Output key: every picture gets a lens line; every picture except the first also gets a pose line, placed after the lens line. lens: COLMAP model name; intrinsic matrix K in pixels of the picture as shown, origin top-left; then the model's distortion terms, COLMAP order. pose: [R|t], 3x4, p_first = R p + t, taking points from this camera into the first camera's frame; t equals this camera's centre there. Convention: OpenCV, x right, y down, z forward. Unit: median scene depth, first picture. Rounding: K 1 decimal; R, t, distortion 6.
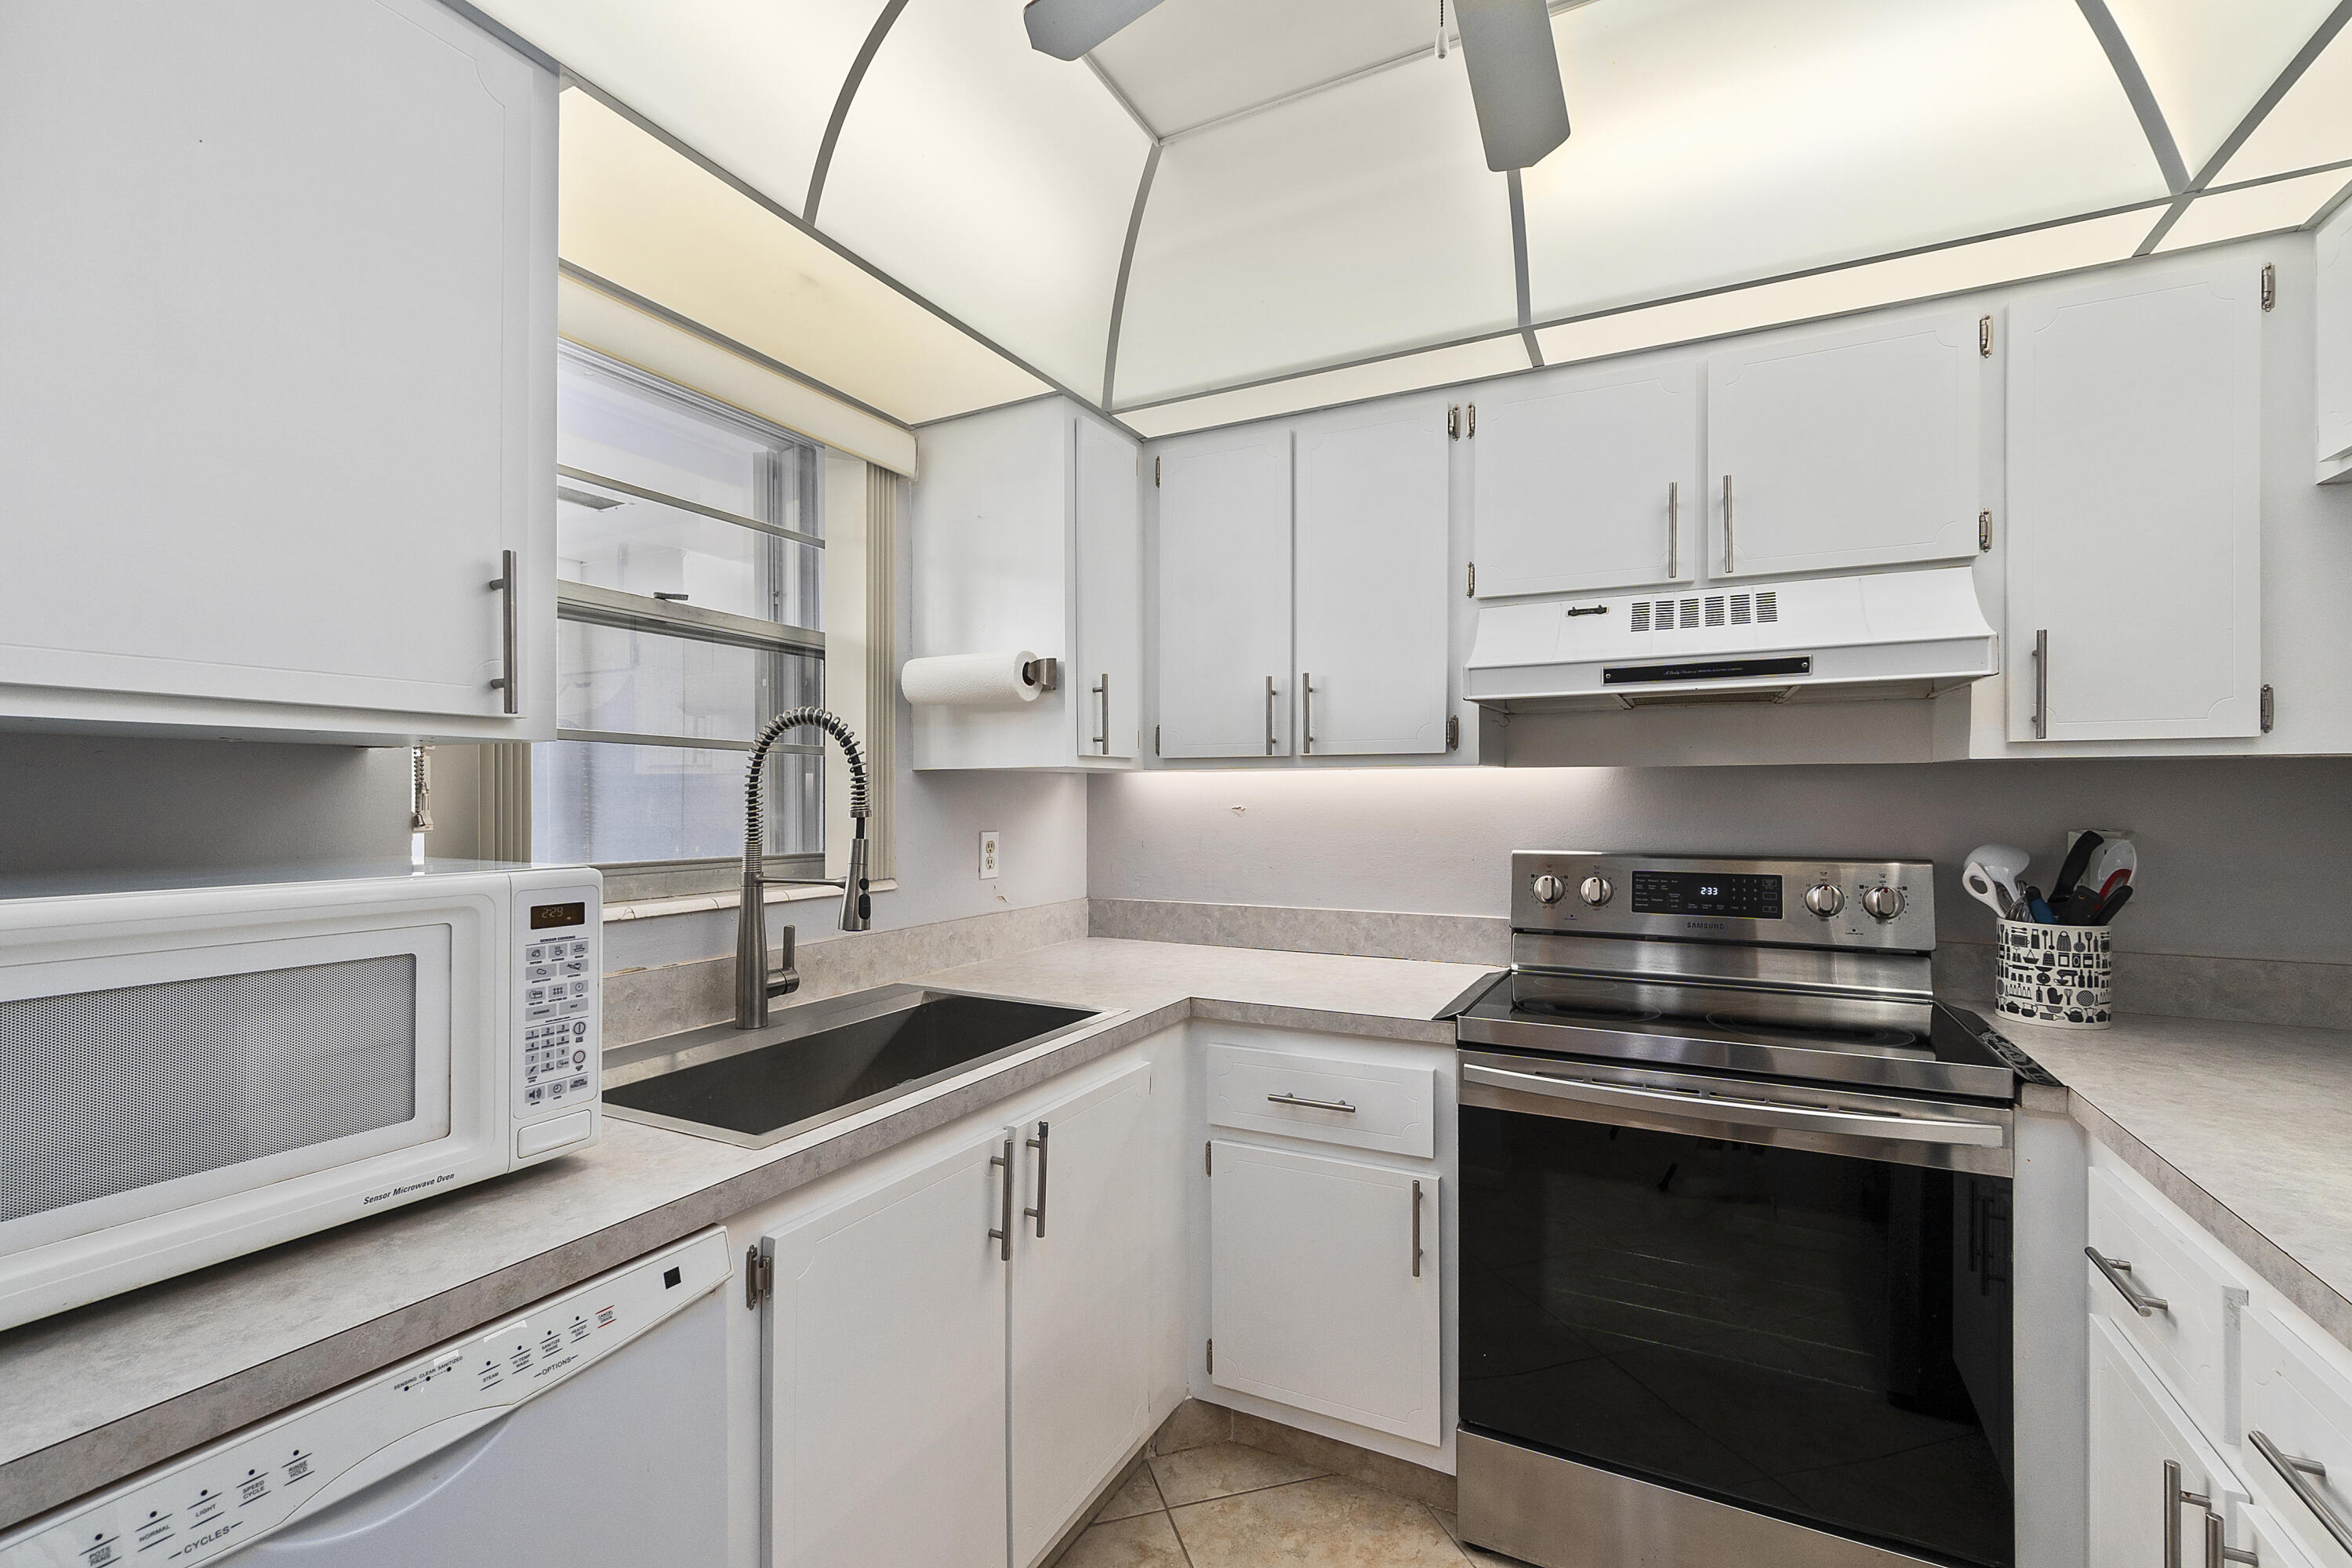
lens RADIAL K [[1014.9, 0, 1176.7], [0, 1014.9, 797.6], [0, 0, 1]] dist [-0.001573, 0.002596]
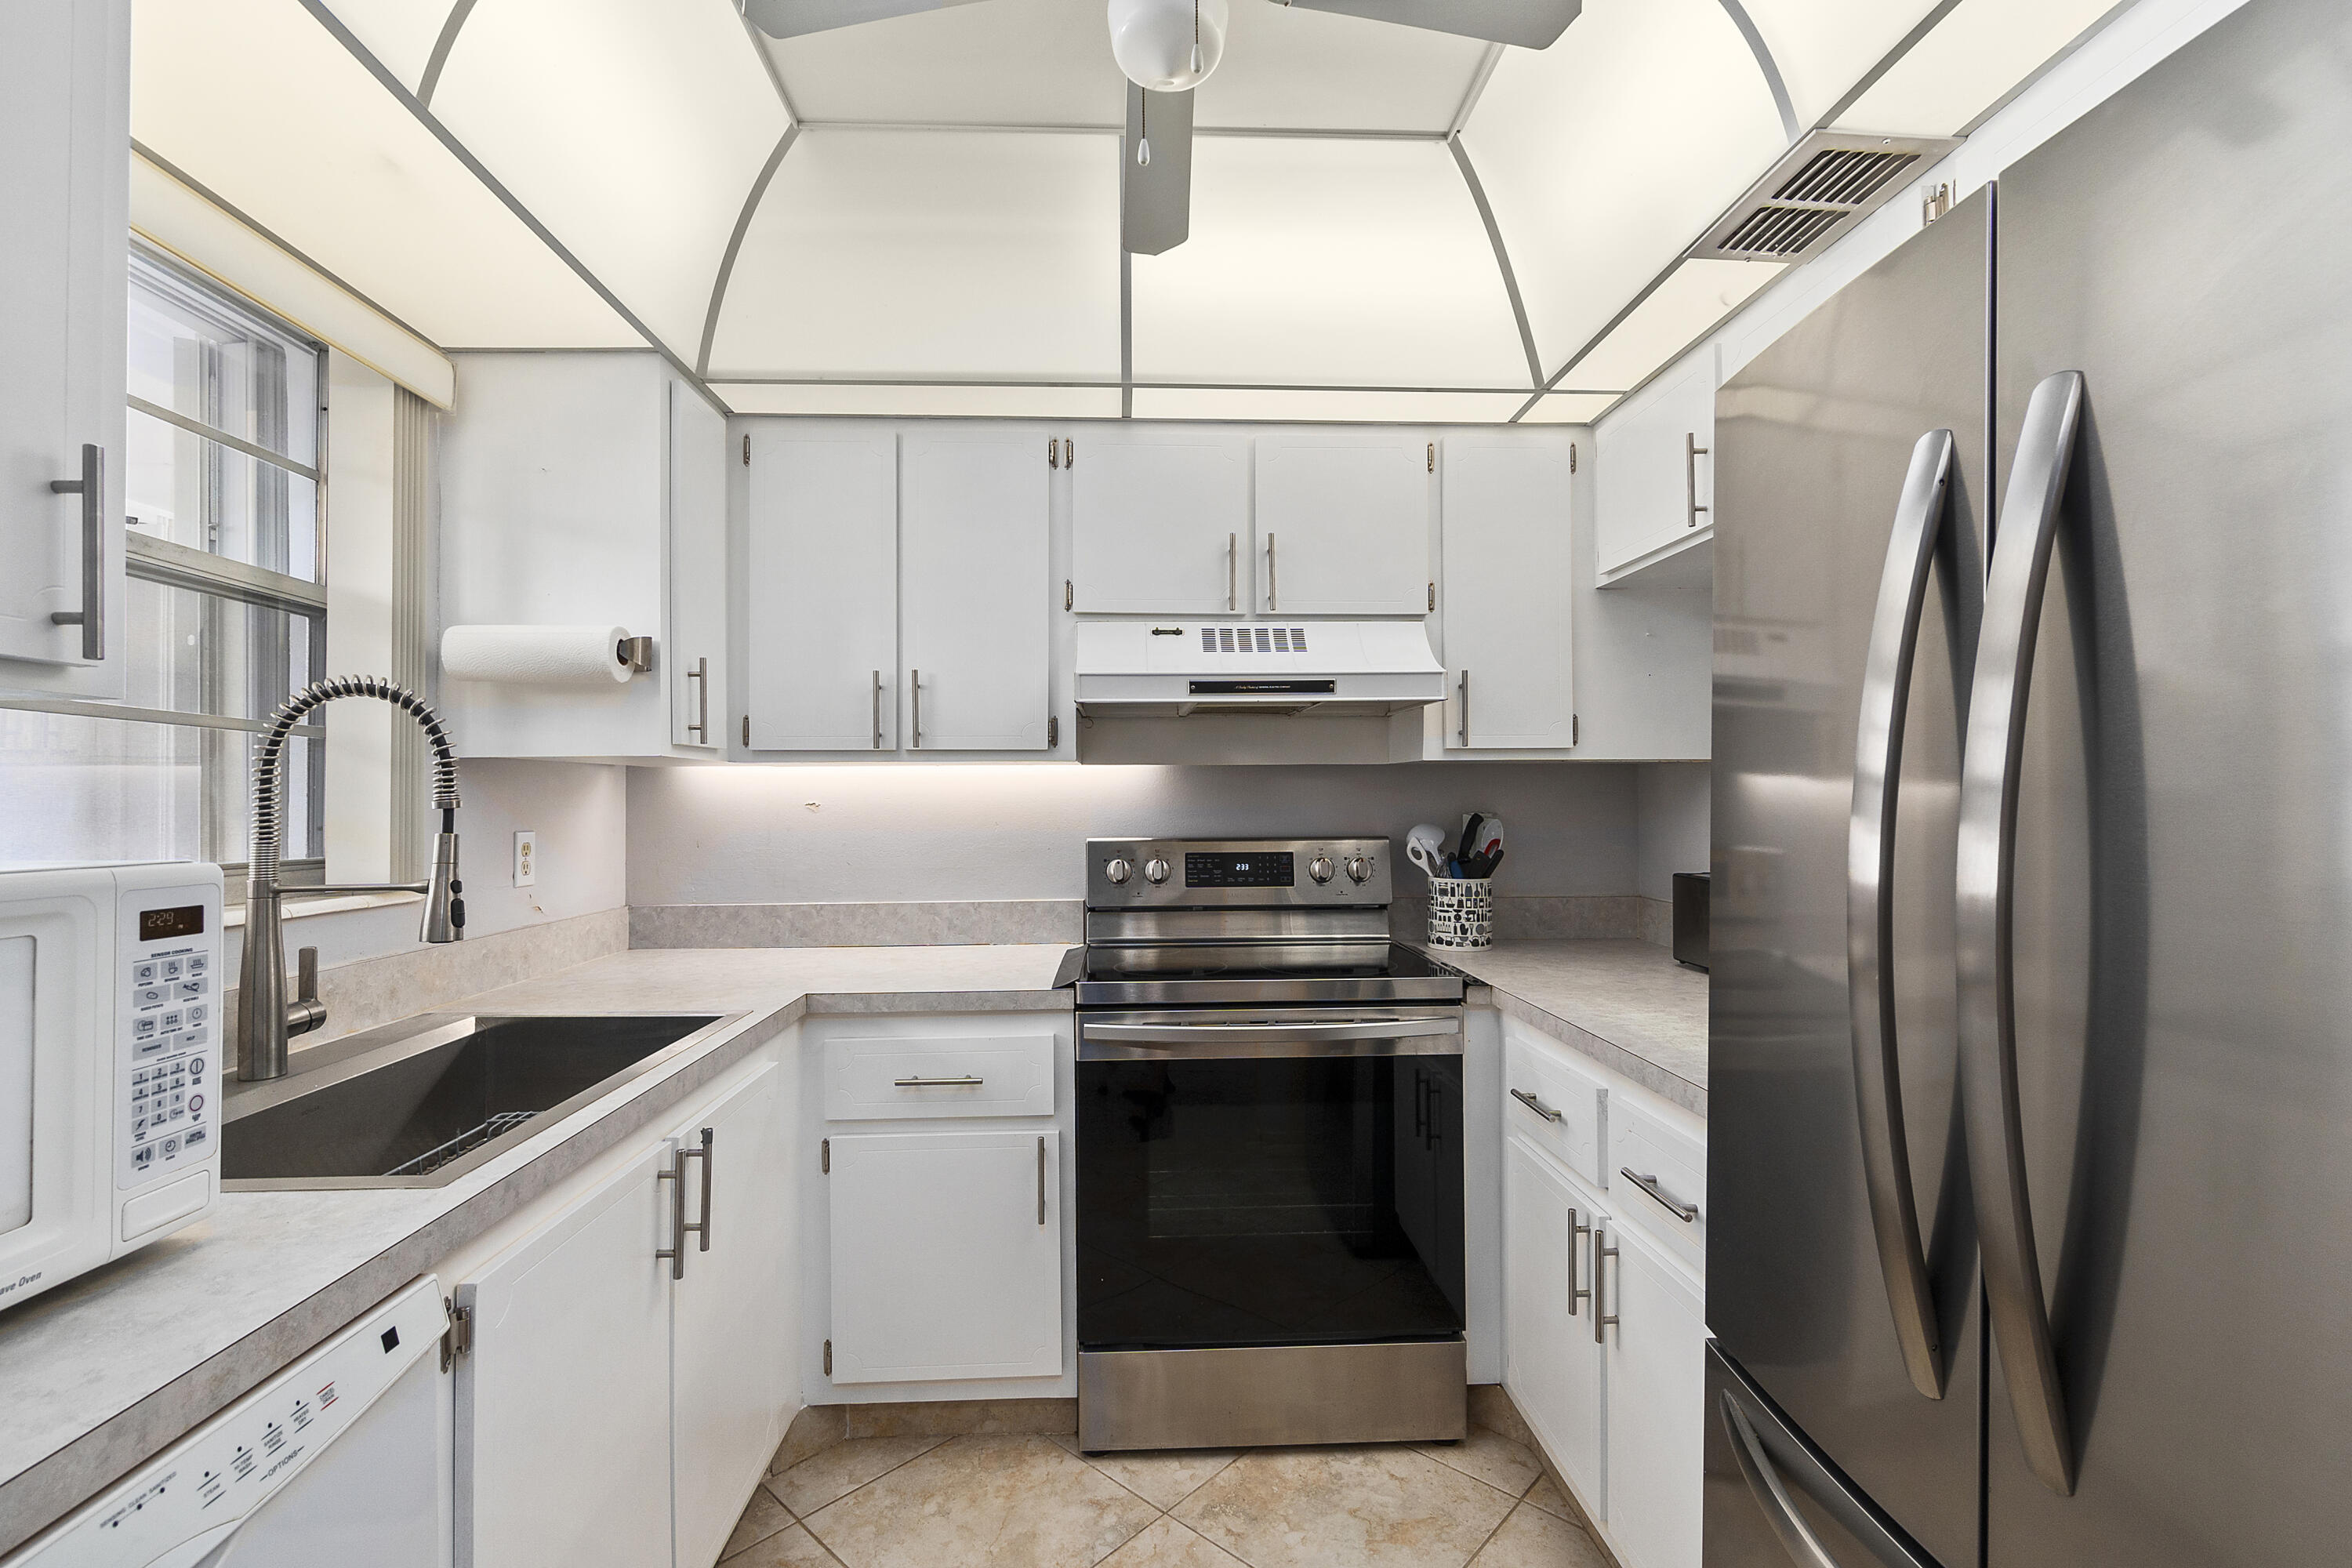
lens RADIAL K [[1024.0, 0, 1164.7], [0, 1024.0, 792.1], [0, 0, 1]] dist [-0.000259, 0.002992]
pose [[0.869380, 0.000653, 0.494143, -0.195074], [0.005405, 0.999927, -0.010831, 0.016720], [-0.494114, 0.012087, 0.869313, -0.035139]]
